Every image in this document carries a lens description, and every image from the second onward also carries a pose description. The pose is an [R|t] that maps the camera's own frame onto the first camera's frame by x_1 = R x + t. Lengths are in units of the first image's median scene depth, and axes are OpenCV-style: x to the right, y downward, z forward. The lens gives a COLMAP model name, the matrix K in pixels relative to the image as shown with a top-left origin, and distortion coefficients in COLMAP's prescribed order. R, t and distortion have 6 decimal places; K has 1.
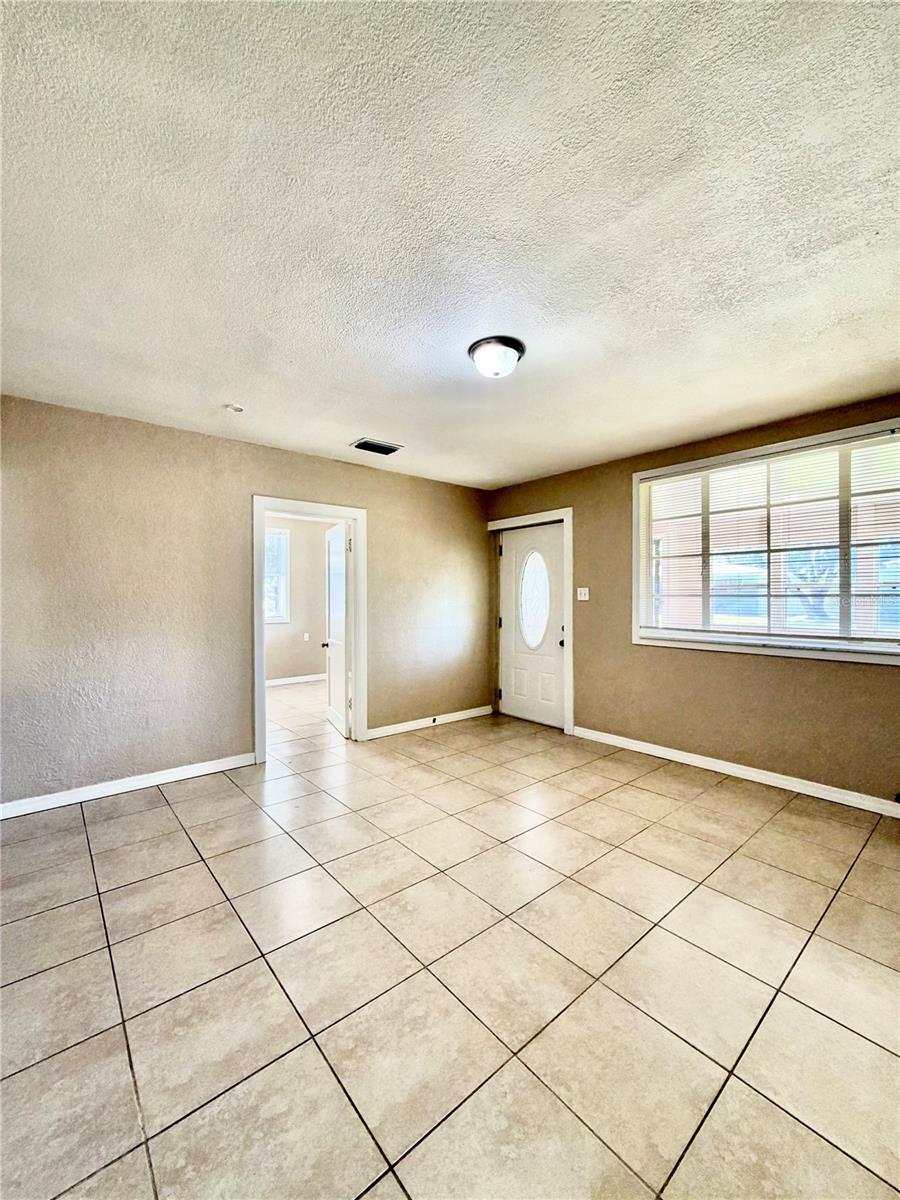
lens RADIAL K [[478.0, 0, 451.6], [0, 478.0, 599.1], [0, 0, 1]] dist [-0.000974, 0.000170]
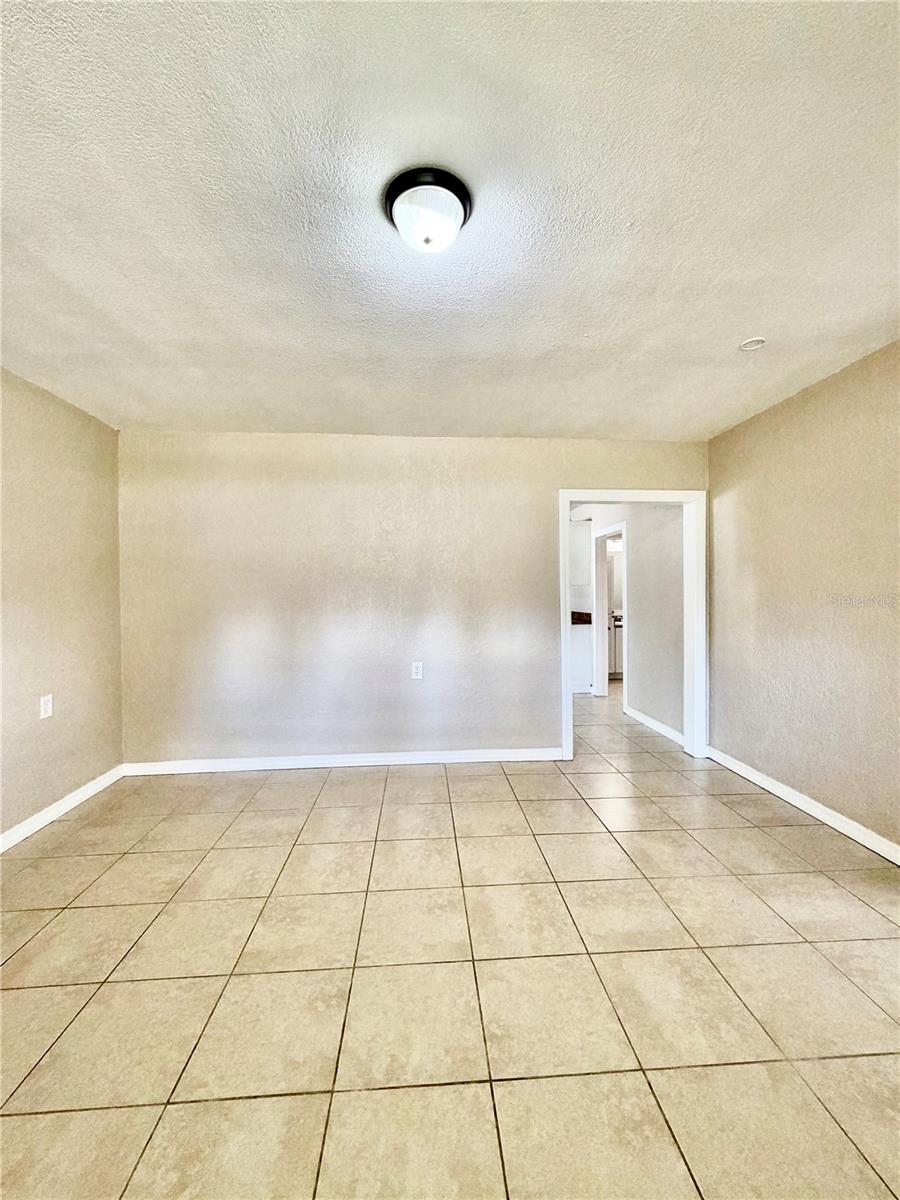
lens RADIAL K [[478.0, 0, 451.6], [0, 478.0, 599.1], [0, 0, 1]] dist [-0.000974, 0.000170]
pose [[-0.598395, 0.015823, -0.801045, 0.329626], [0.001645, 0.999827, 0.018521, -0.005559], [0.801199, 0.009765, -0.598318, 0.789492]]
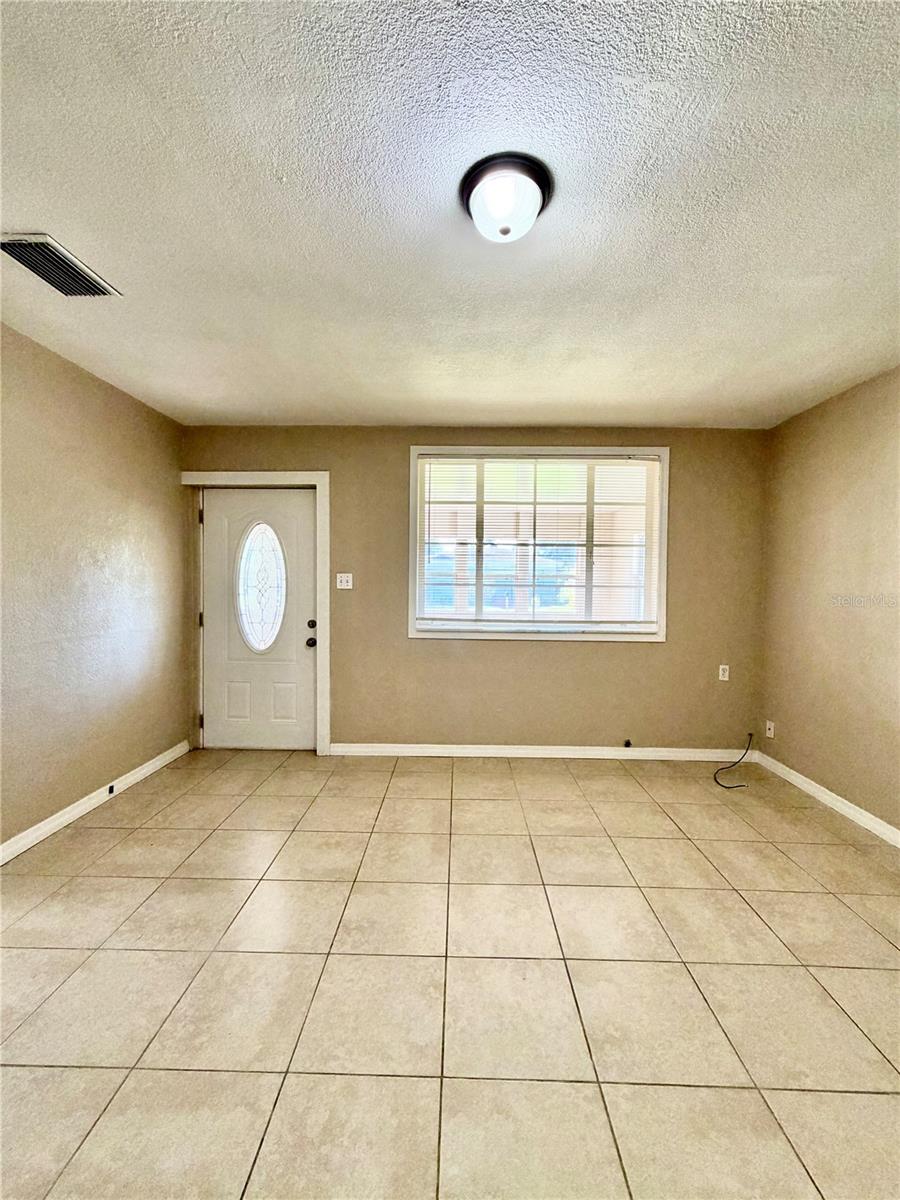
lens RADIAL K [[478.0, 0, 451.6], [0, 478.0, 599.1], [0, 0, 1]] dist [-0.000974, 0.000170]
pose [[0.662363, -0.018589, 0.748952, -0.237969], [-0.007772, 0.999468, 0.031680, -0.008321], [-0.749142, -0.026804, 0.661867, 0.352854]]
